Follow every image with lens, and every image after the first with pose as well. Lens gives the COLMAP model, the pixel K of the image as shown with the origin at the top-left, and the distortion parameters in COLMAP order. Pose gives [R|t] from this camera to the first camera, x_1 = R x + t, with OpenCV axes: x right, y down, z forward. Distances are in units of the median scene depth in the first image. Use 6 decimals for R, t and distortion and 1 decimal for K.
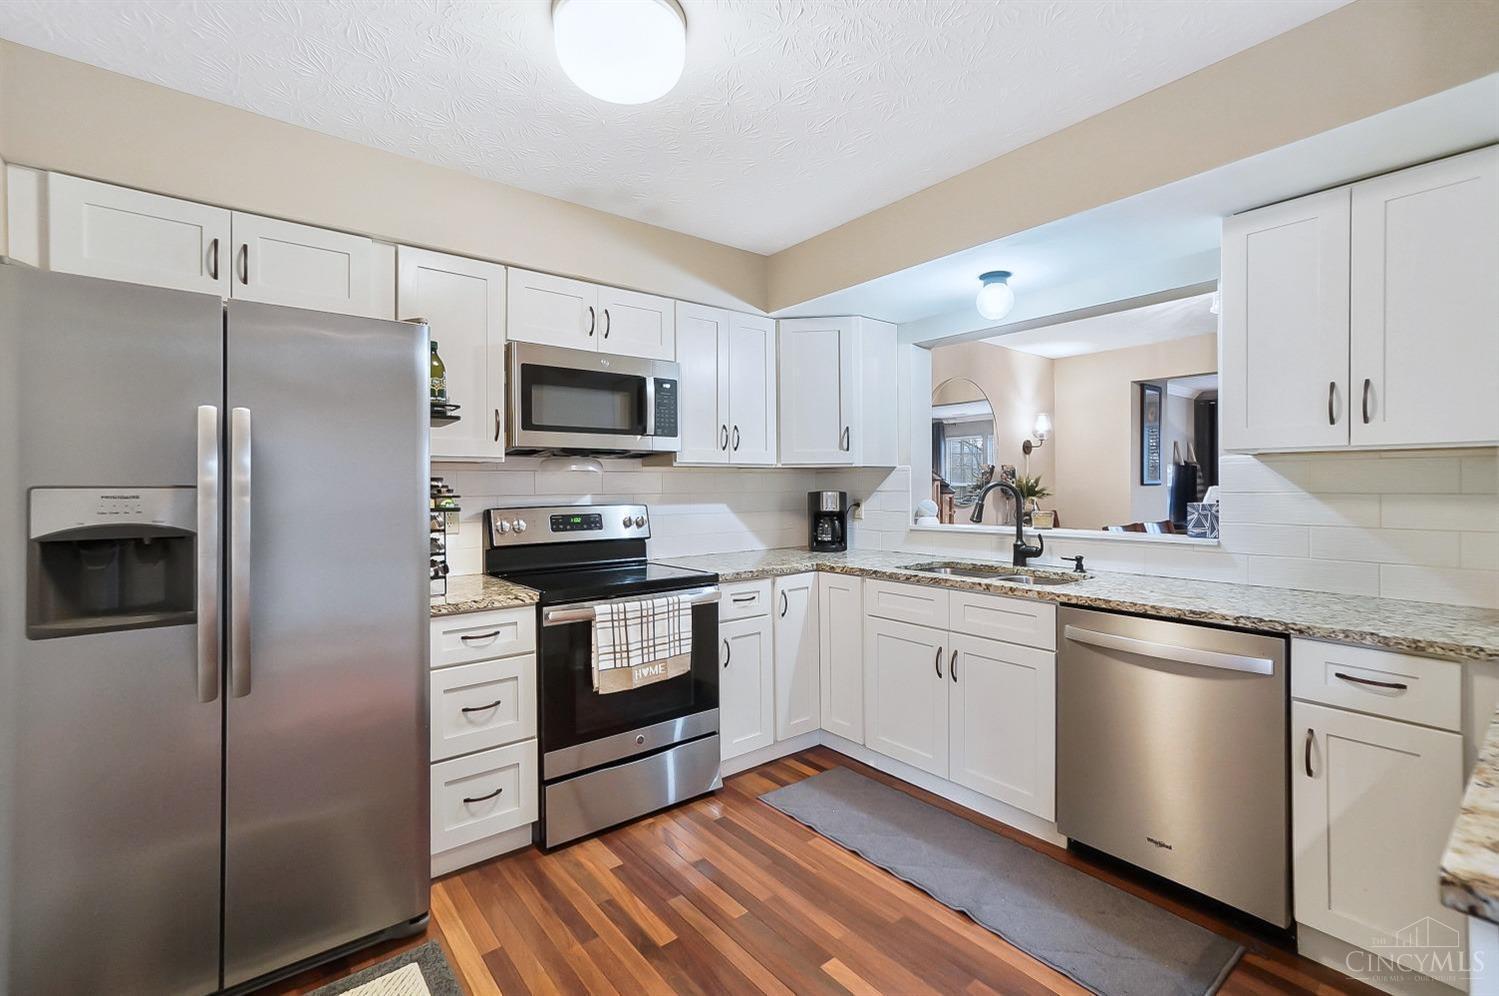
lens RADIAL K [[654.5, 0, 738.2], [0, 654.5, 489.1], [0, 0, 1]] dist [-0.024801, 0.021816]
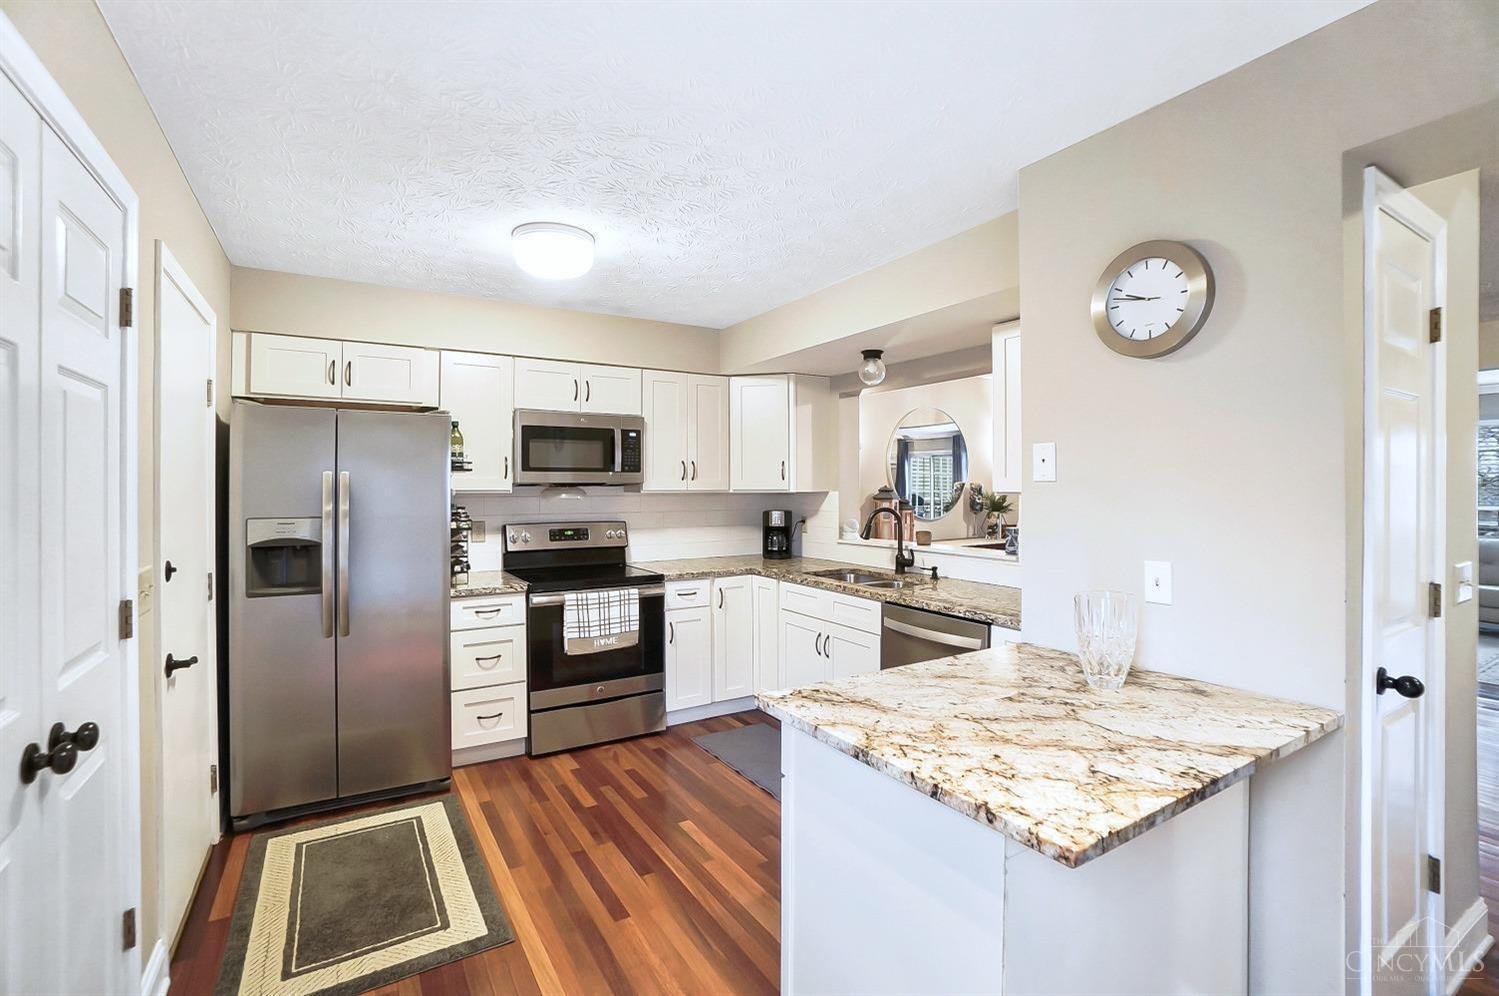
lens RADIAL K [[667.4, 0, 739.6], [0, 667.4, 489.0], [0, 0, 1]] dist [-0.067231, 0.024291]
pose [[0.992653, 0.005625, -0.120866, 0.319109], [-0.005541, 0.999984, 0.001032, -0.055486], [0.120869, -0.000355, 0.992668, -0.390398]]
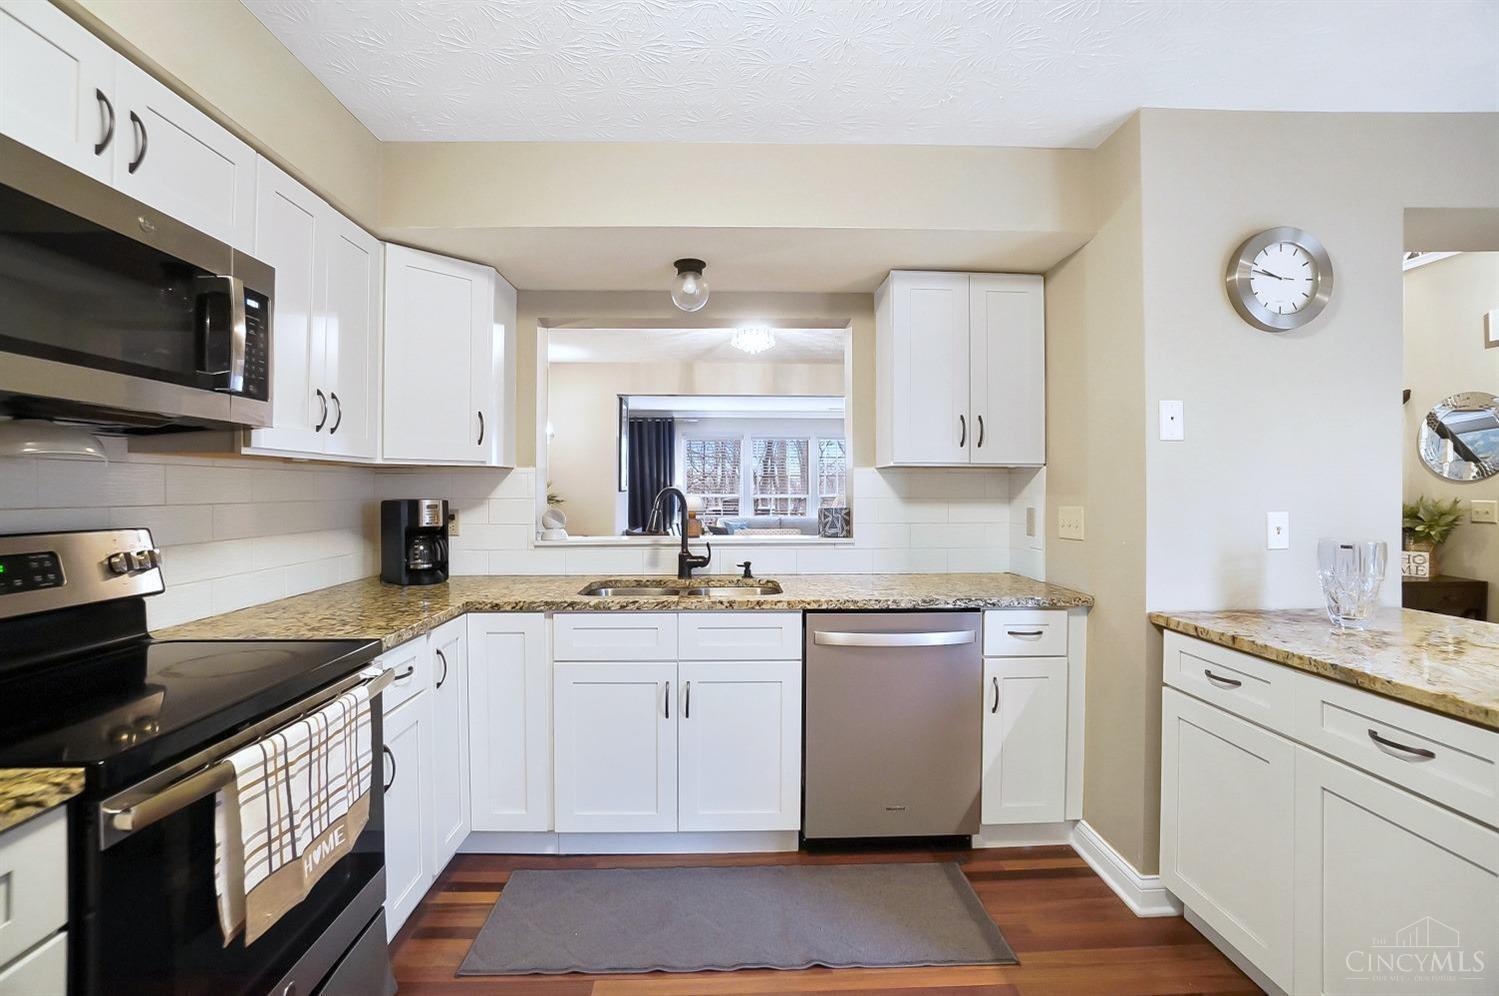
lens RADIAL K [[667.4, 0, 739.6], [0, 667.4, 489.0], [0, 0, 1]] dist [-0.067231, 0.024291]
pose [[0.595161, 0.006022, 0.803584, -0.341085], [0.001904, 0.999959, -0.008904, -0.001192], [-0.803604, 0.006829, 0.595125, 0.422166]]
